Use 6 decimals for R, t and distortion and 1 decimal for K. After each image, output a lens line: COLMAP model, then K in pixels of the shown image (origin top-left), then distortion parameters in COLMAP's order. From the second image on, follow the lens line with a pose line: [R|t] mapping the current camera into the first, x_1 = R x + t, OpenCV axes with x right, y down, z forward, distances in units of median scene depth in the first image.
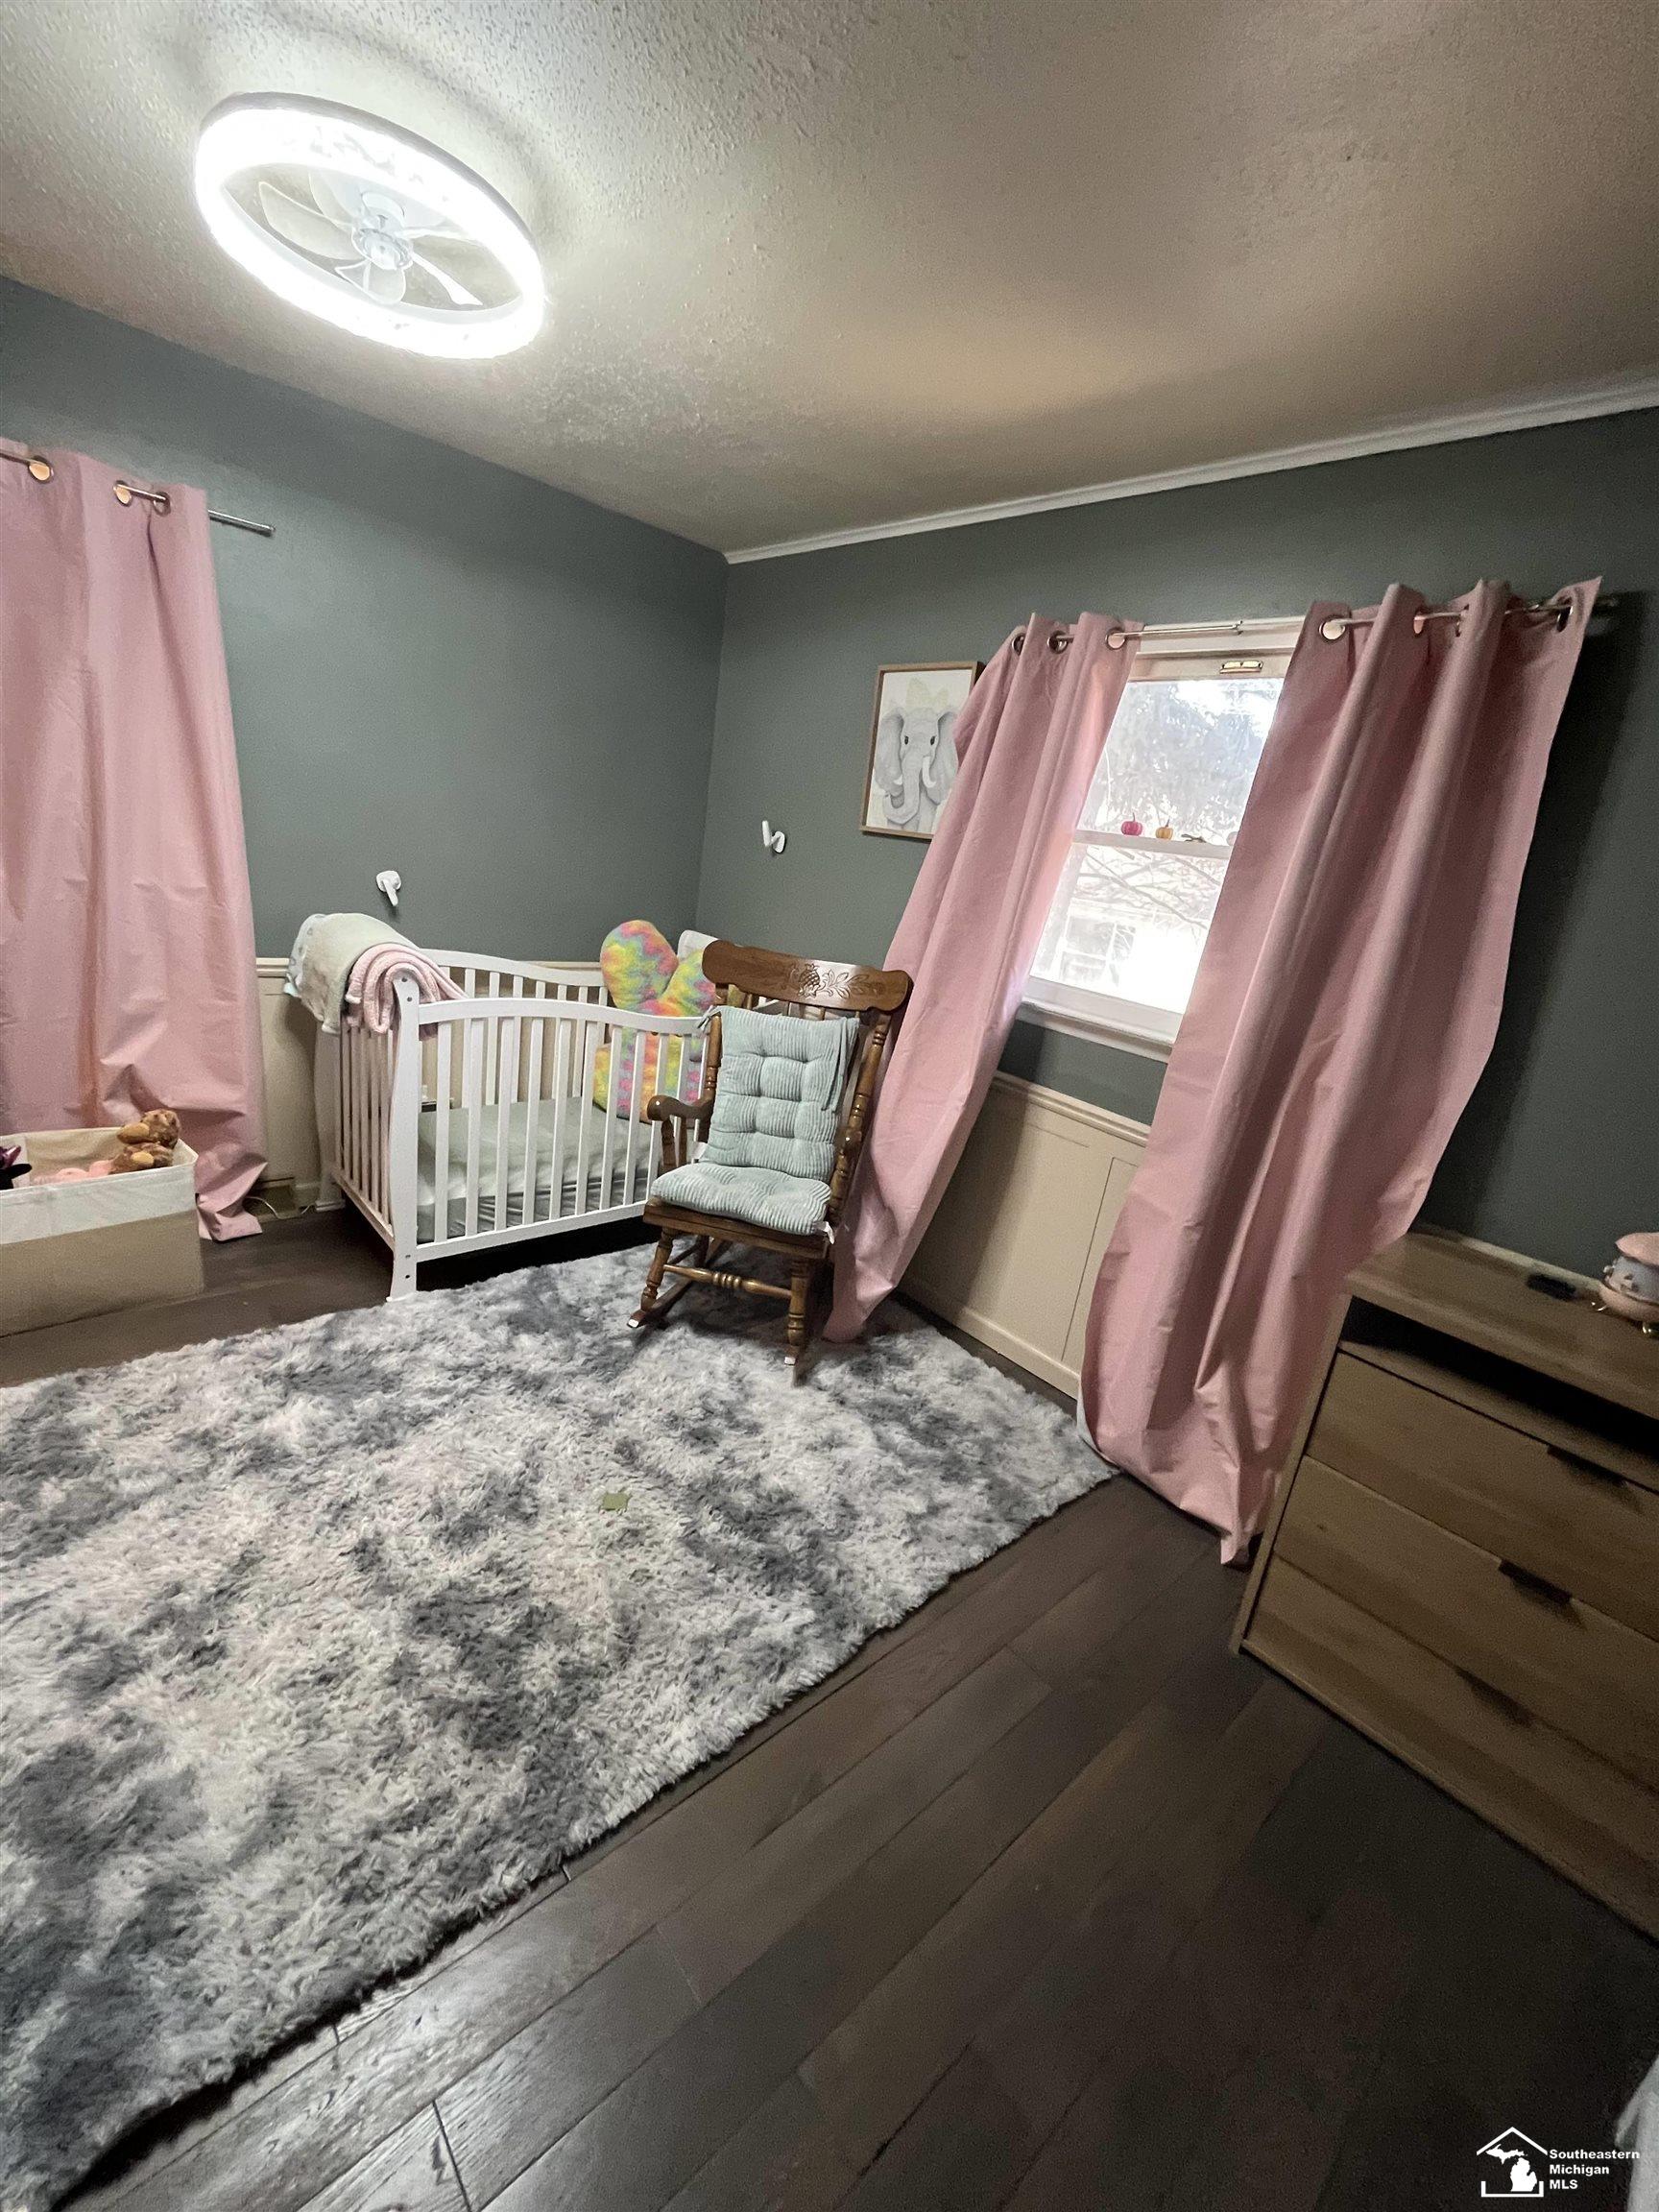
lens RADIAL K [[898.6, 0, 823.4], [0, 898.6, 1092.2], [0, 0, 1]] dist [-0.003594, 0.000328]
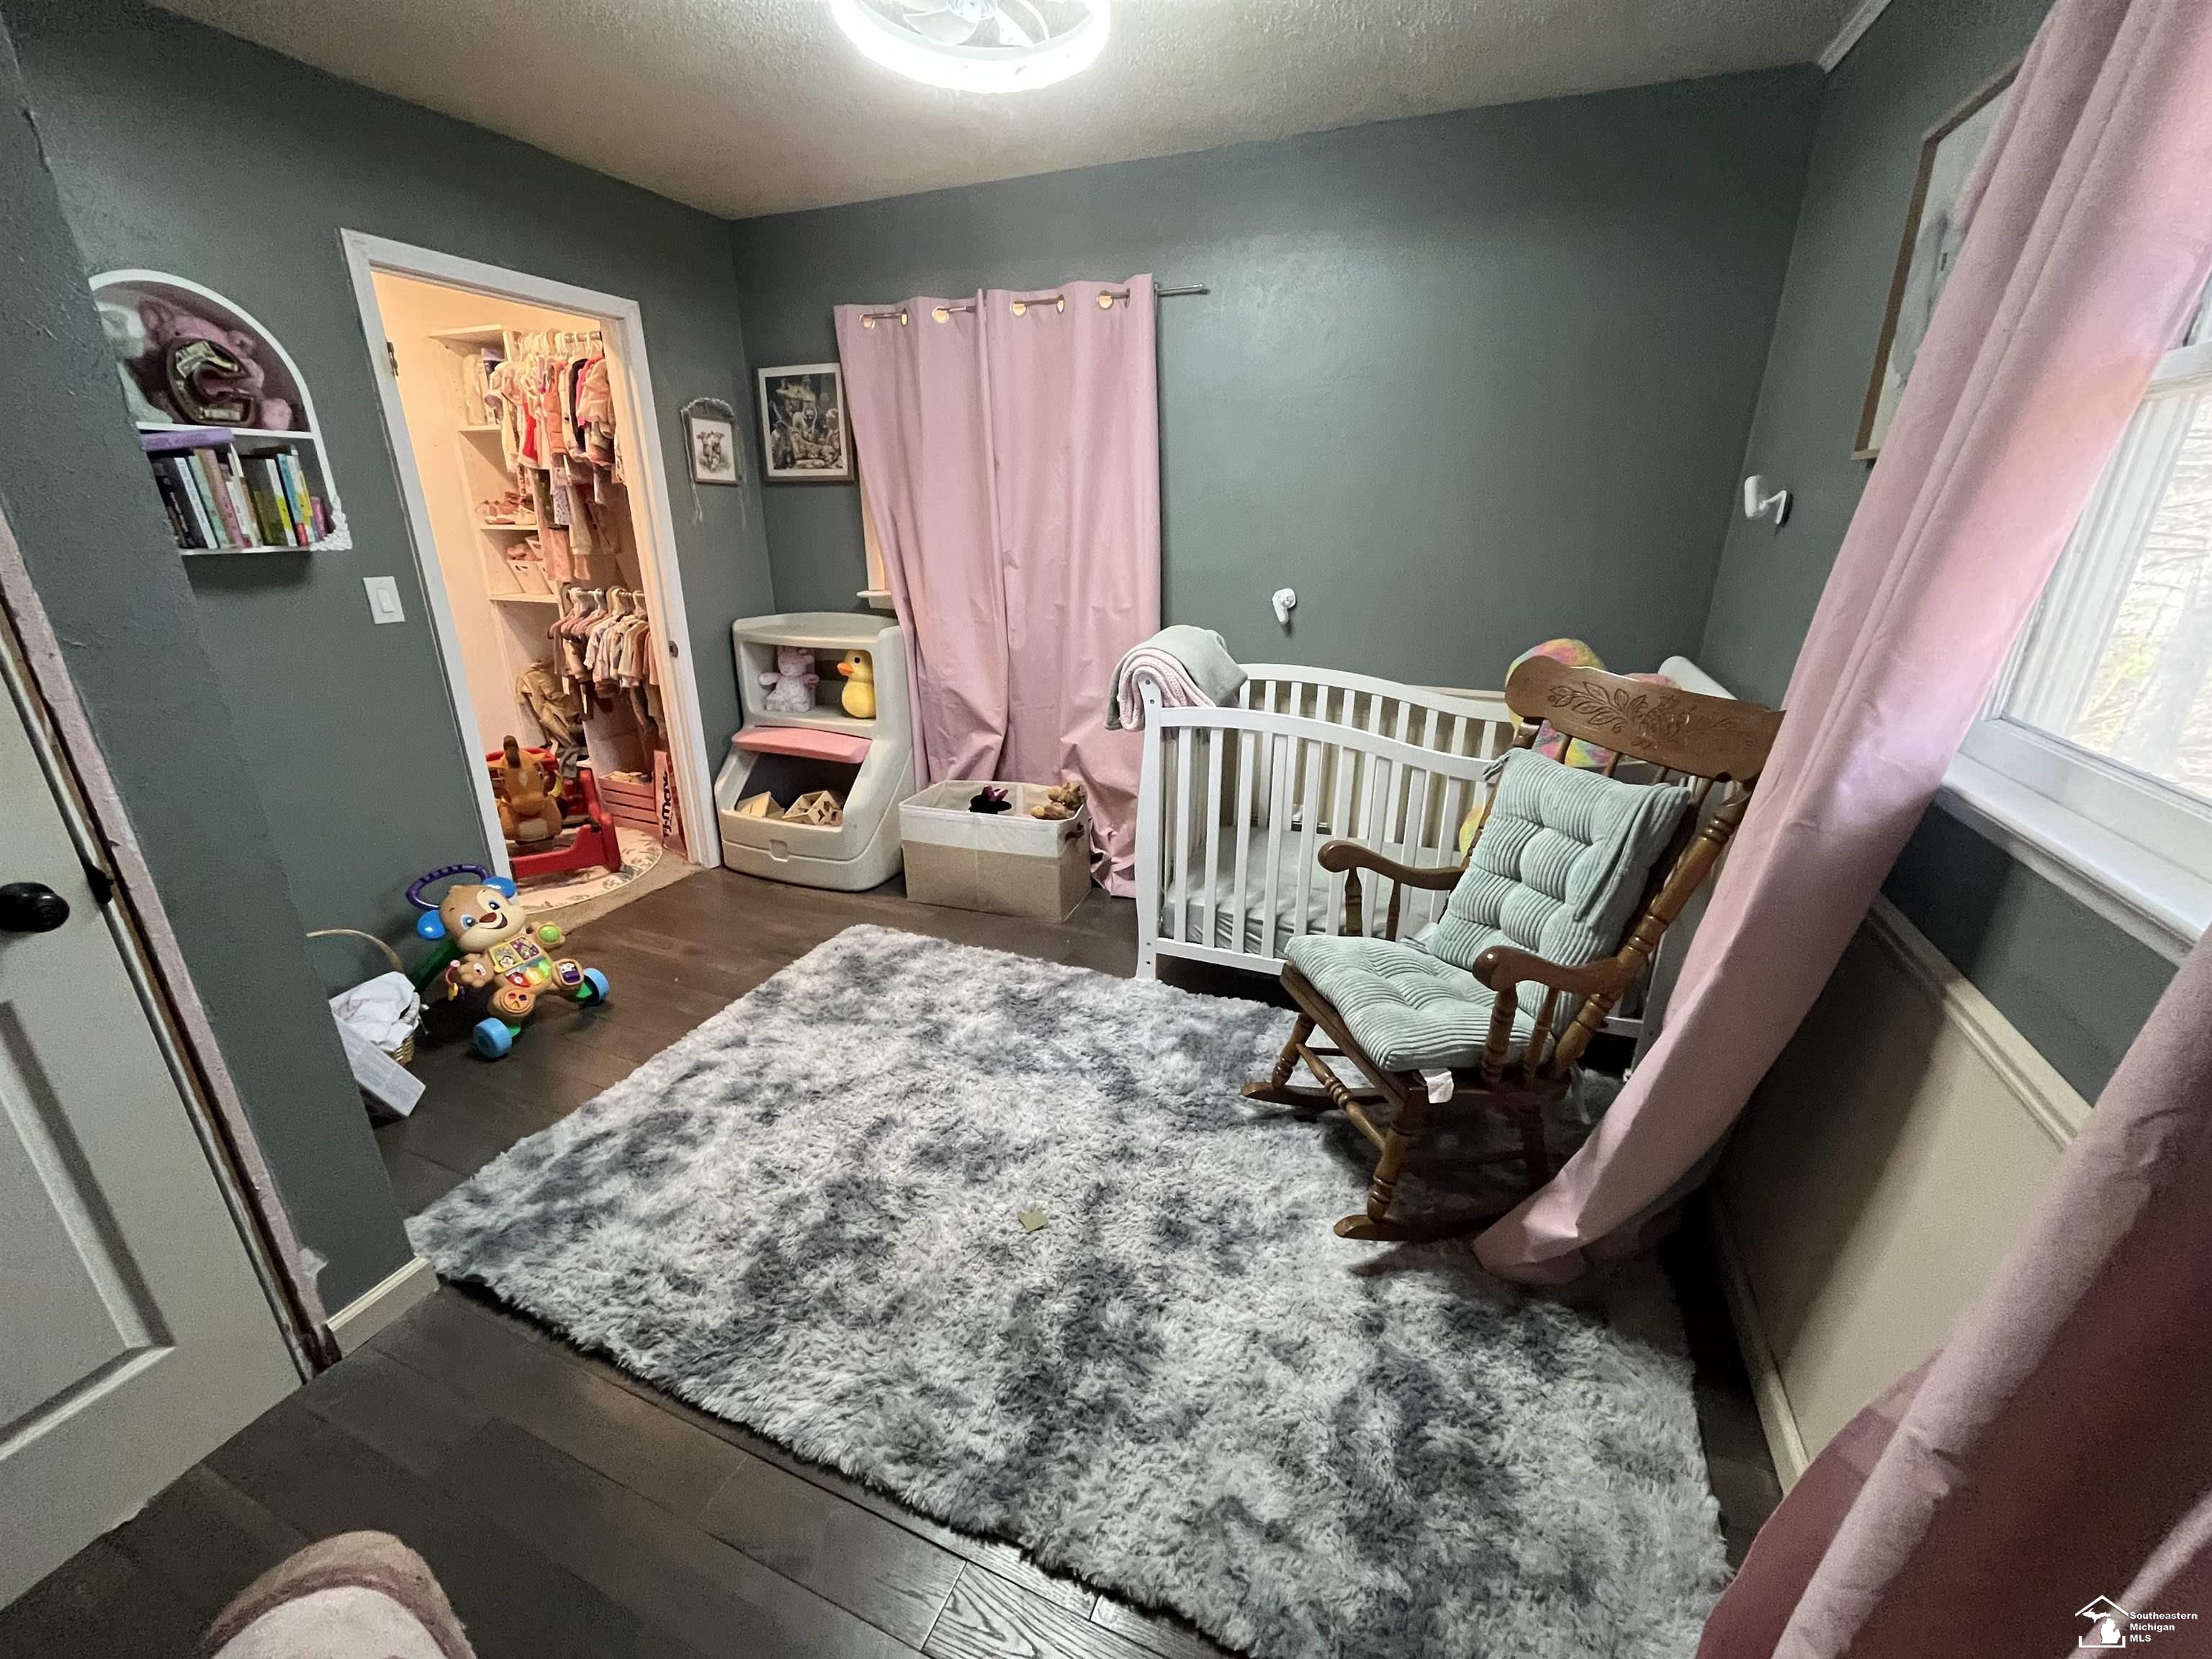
lens RADIAL K [[898.6, 0, 1094.1], [0, 898.6, 836.5], [0, 0, 1]] dist [-0.003594, 0.000328]
pose [[0.427220, 0.179919, -0.886065, 0.487726], [-0.192778, 0.975592, 0.105149, -0.047735], [0.883357, 0.125892, 0.451477, 0.492168]]
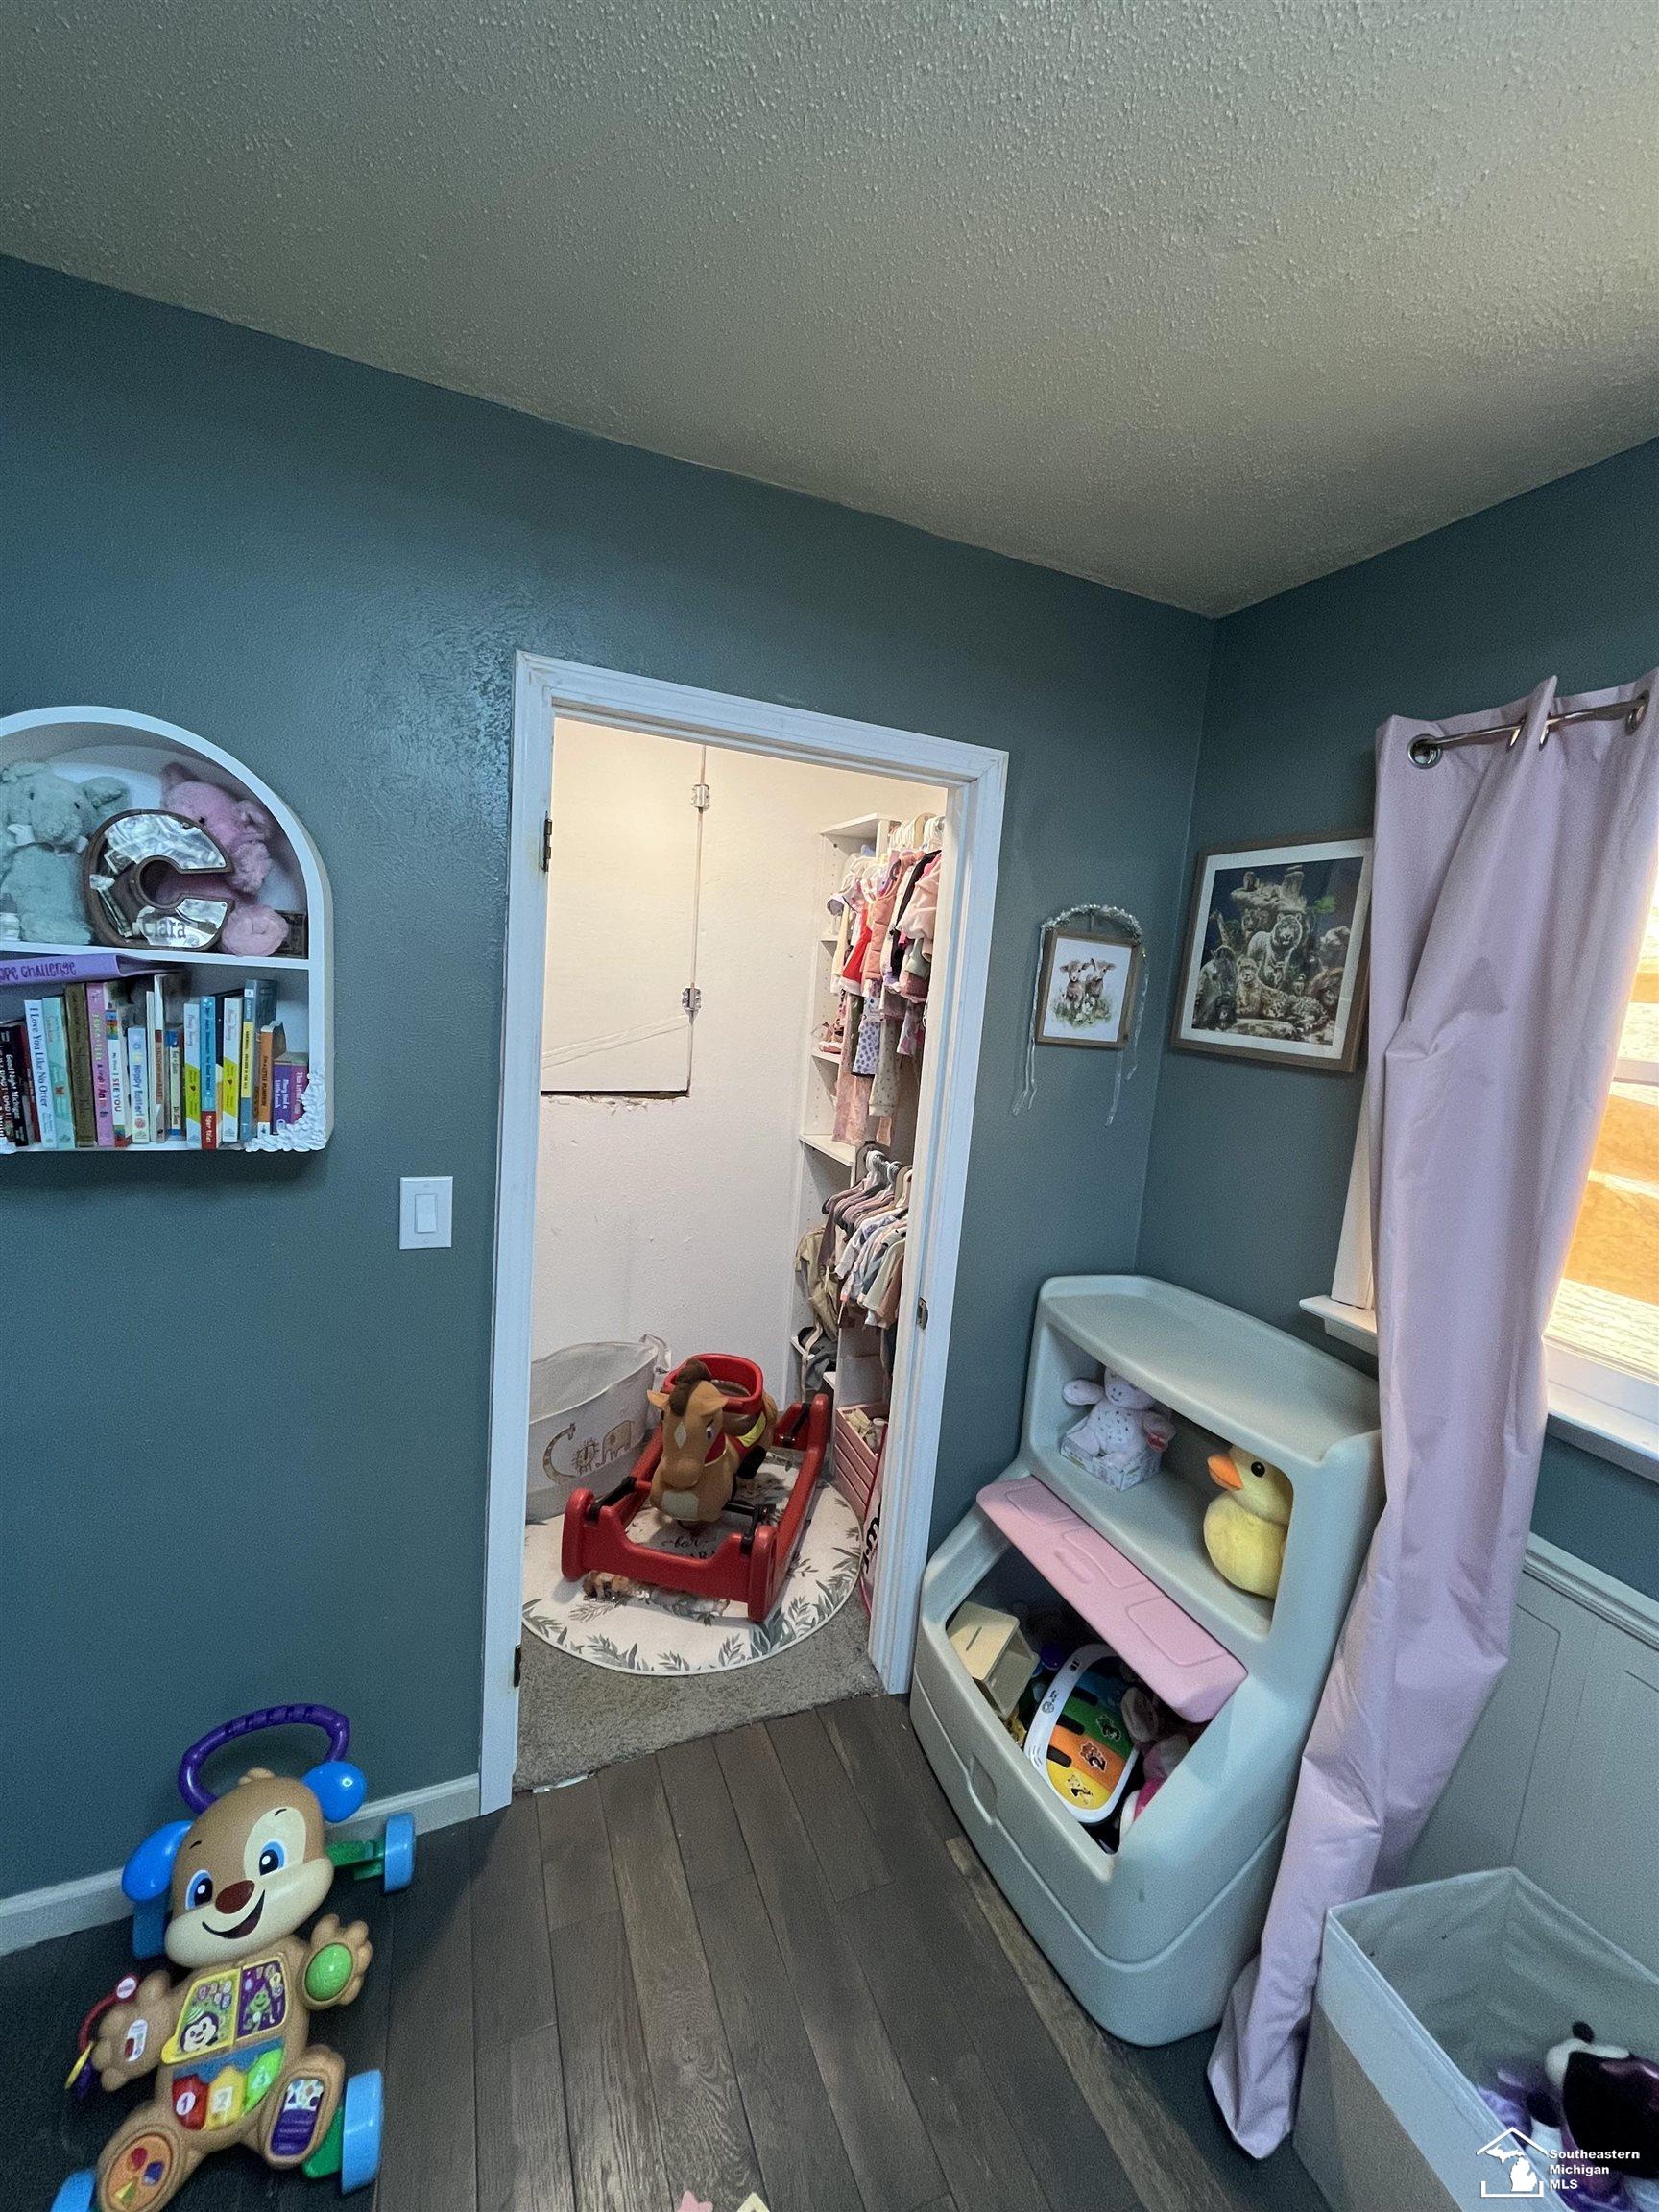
lens RADIAL K [[898.6, 0, 820.8], [0, 898.6, 1093.9], [0, 0, 1]] dist [-0.003594, 0.000328]
pose [[-0.315367, -0.029626, -0.948507, -0.350484], [-0.374822, 0.922132, 0.095822, -0.294061], [0.871810, 0.385740, -0.301915, 0.600189]]
